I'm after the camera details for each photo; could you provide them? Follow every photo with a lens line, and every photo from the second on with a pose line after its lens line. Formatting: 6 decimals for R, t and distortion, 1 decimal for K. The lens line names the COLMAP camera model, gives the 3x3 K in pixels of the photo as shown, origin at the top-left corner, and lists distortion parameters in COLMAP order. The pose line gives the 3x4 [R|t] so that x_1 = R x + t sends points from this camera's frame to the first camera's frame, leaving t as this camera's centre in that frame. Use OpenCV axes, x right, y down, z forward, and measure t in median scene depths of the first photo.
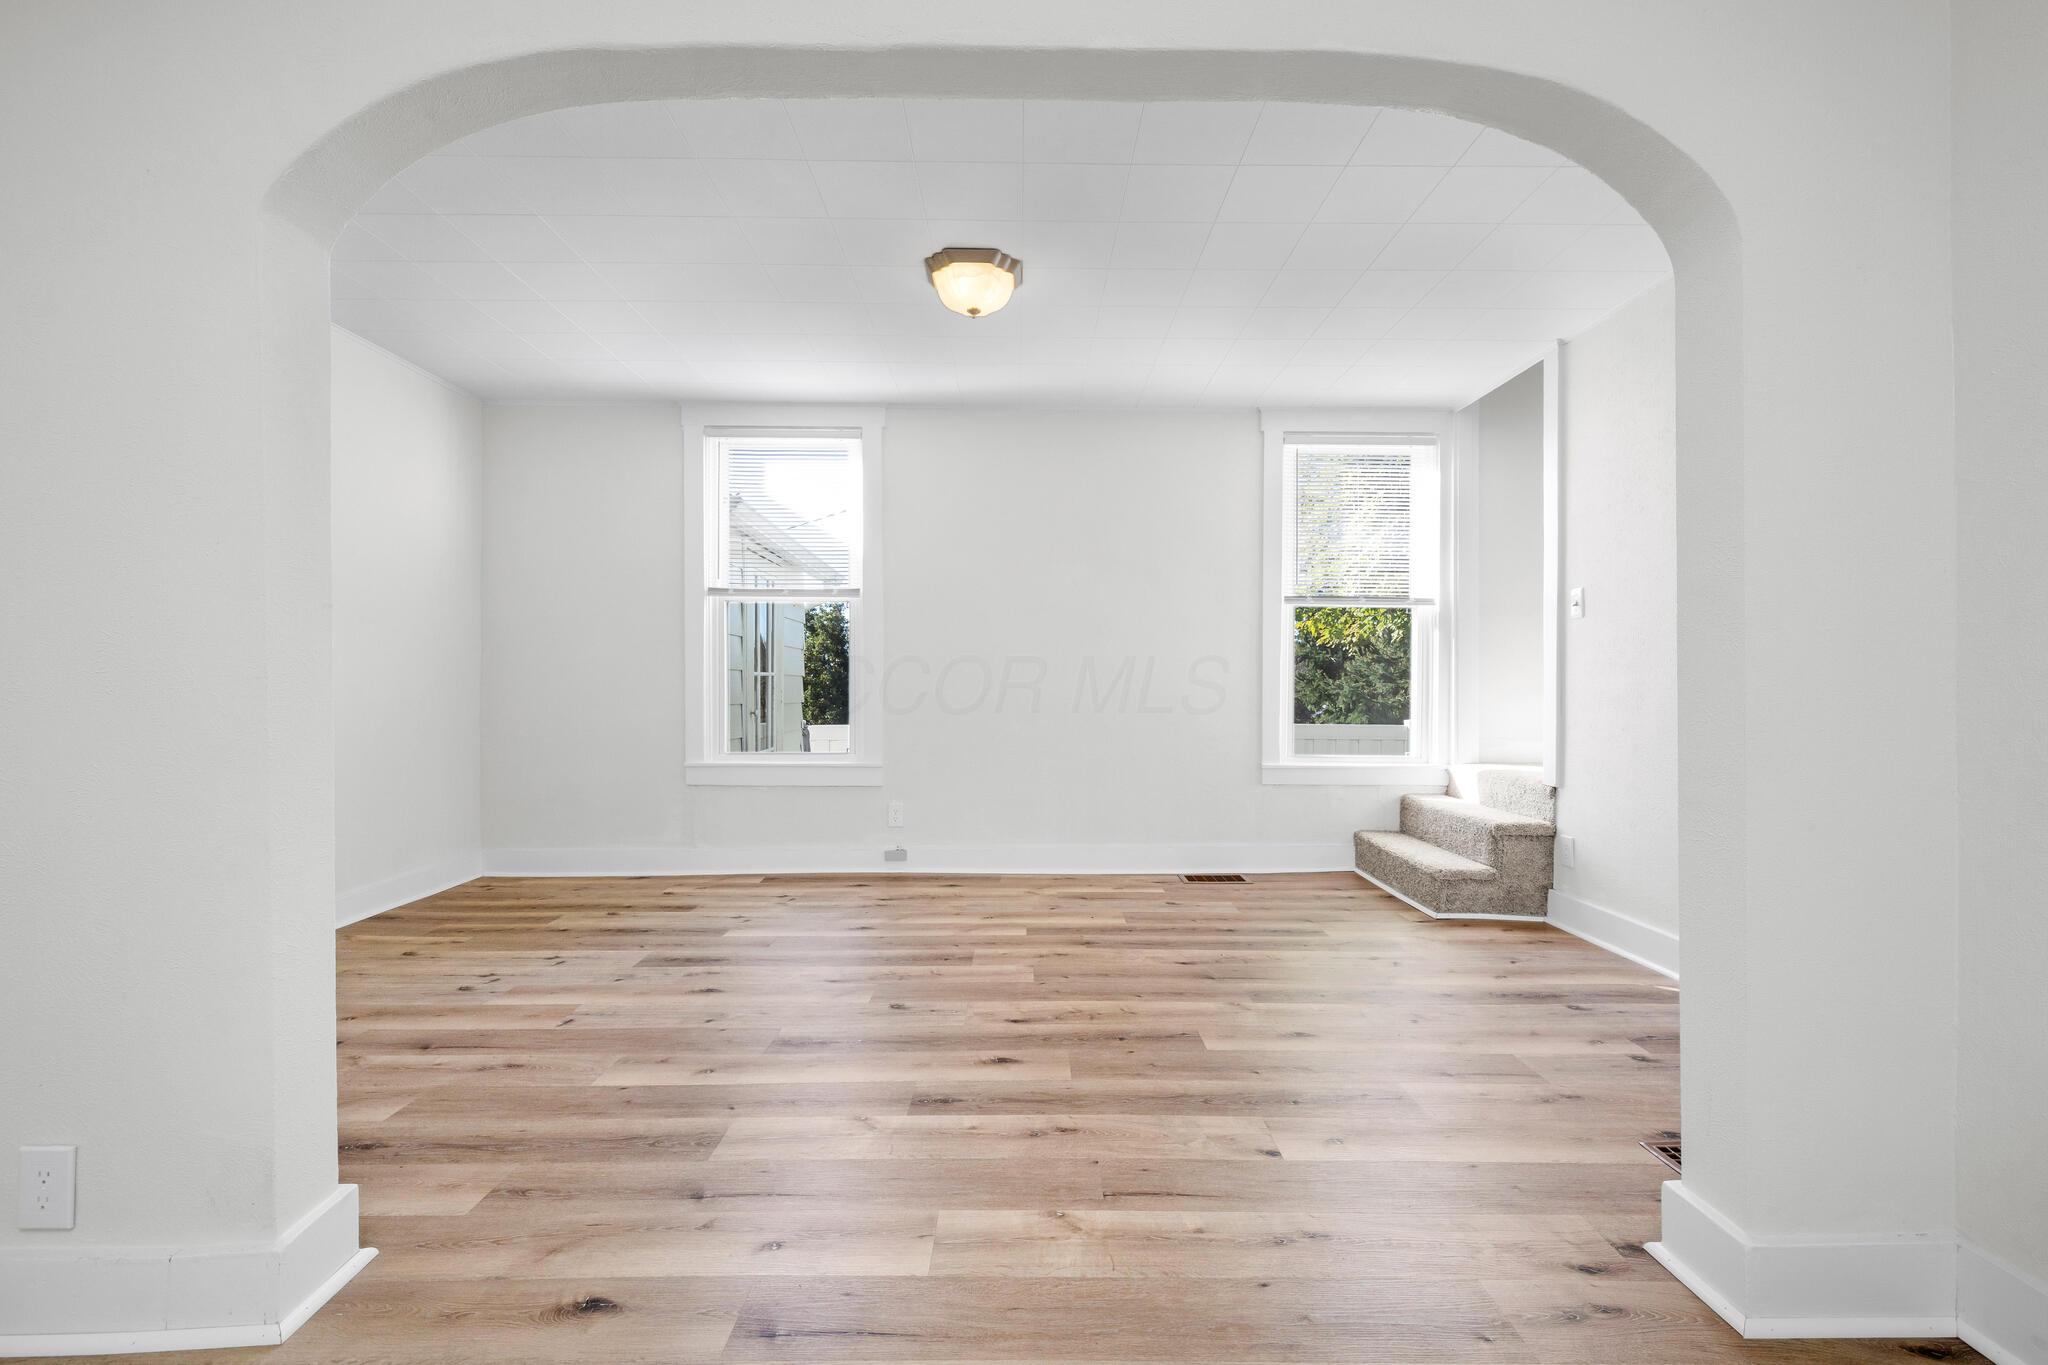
lens RADIAL K [[867.3, 0, 1021.5], [0, 867.3, 677.7], [0, 0, 1]] dist [0.000275, 0.000755]
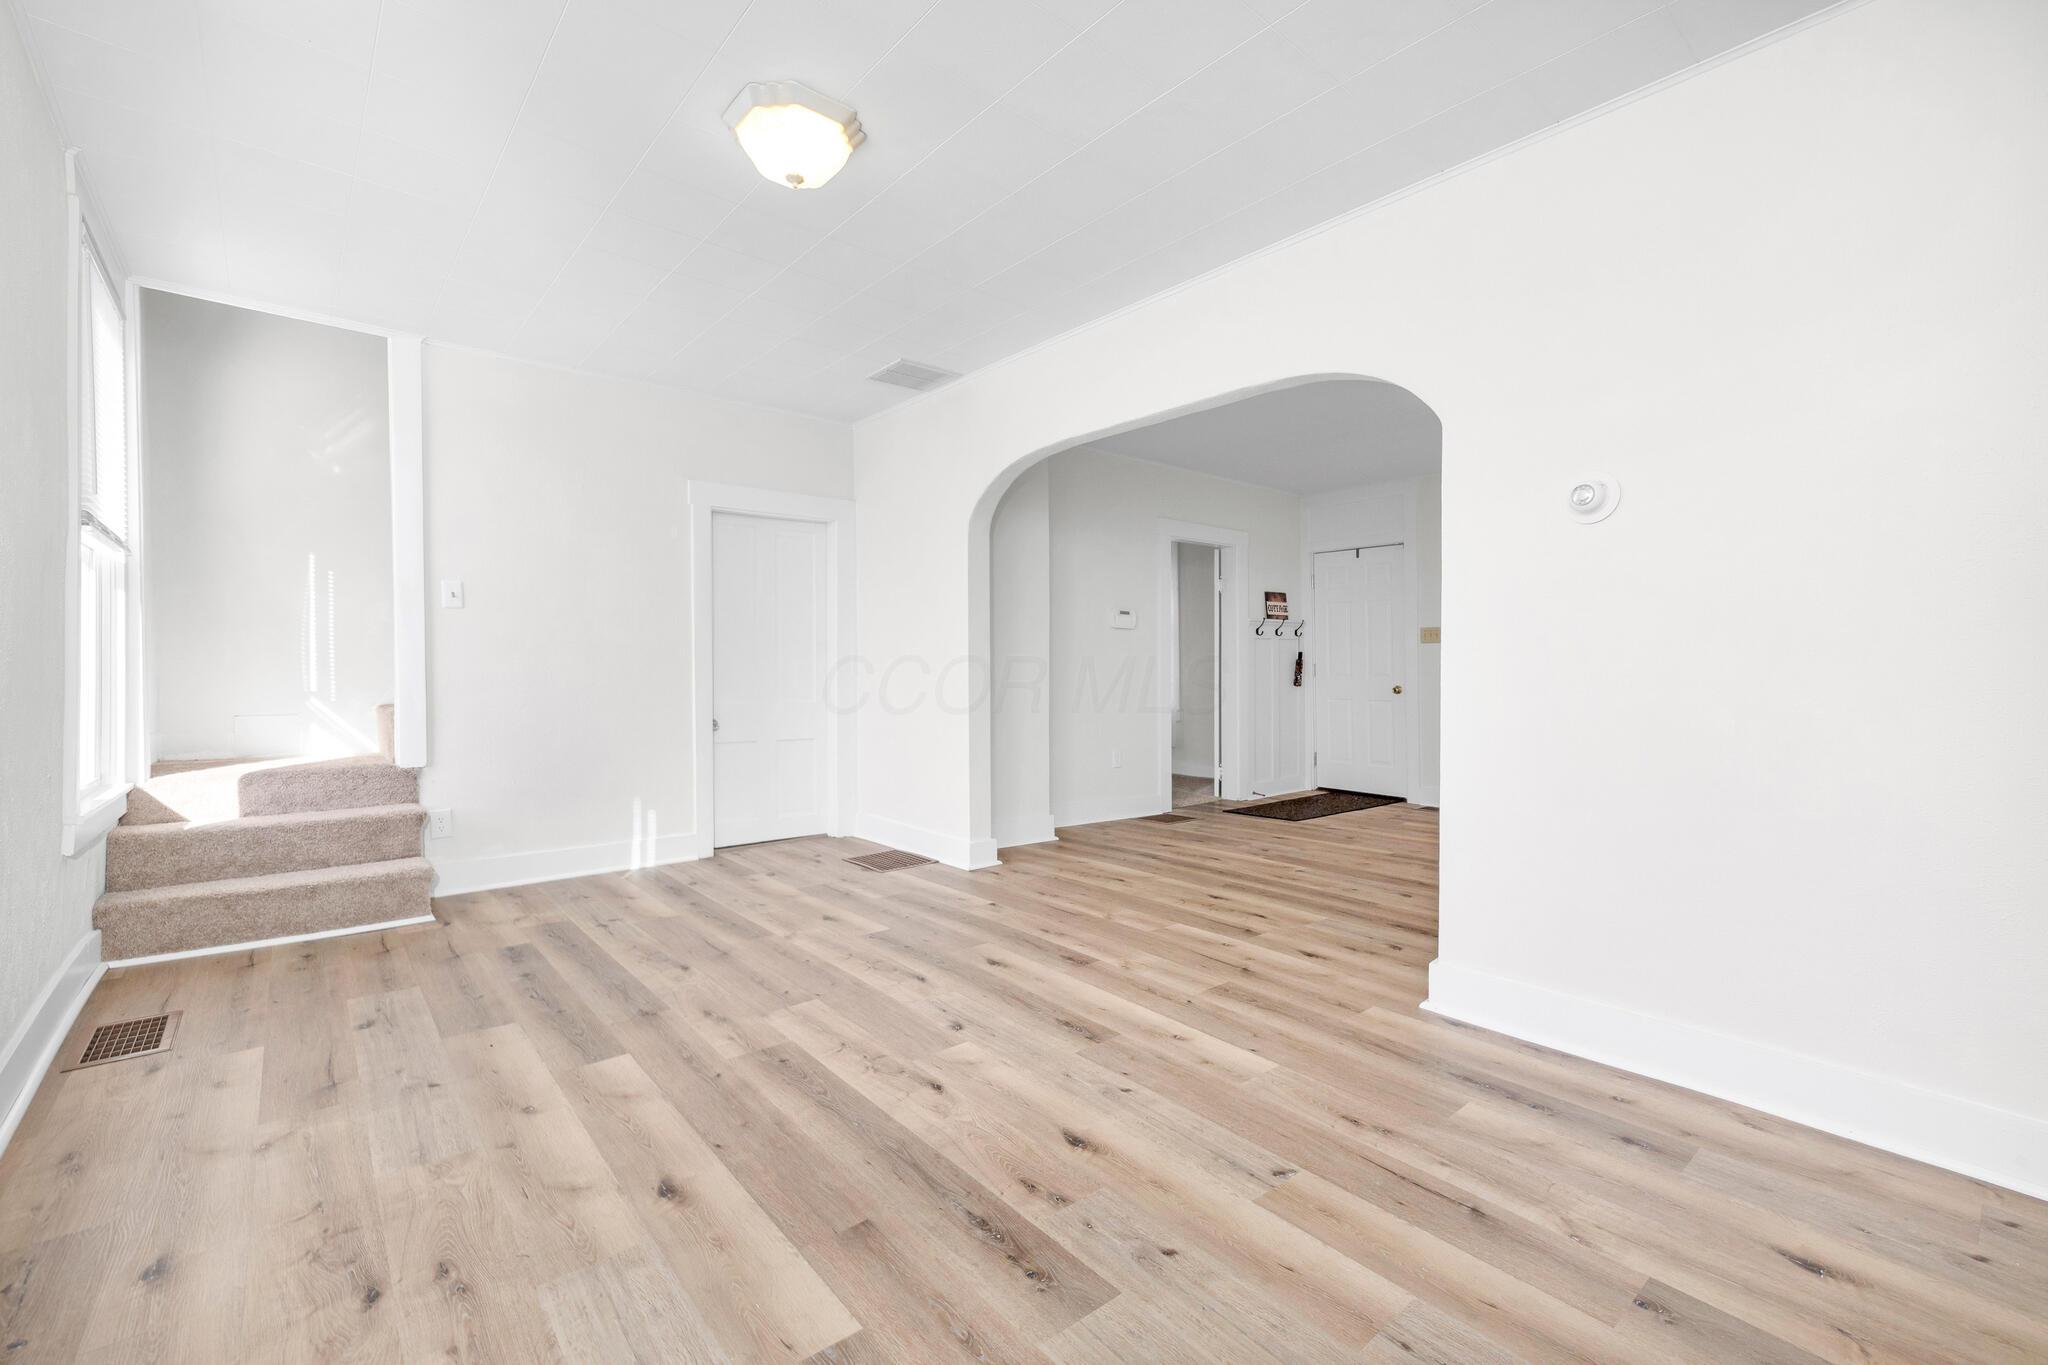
lens RADIAL K [[867.3, 0, 1022.5], [0, 867.3, 669.2], [0, 0, 1]] dist [0.000275, 0.000755]
pose [[-0.645606, -0.002585, 0.763666, -0.932746], [-0.008109, 0.999961, -0.003470, 0.010954], [-0.763628, -0.008433, -0.645602, 1.636400]]
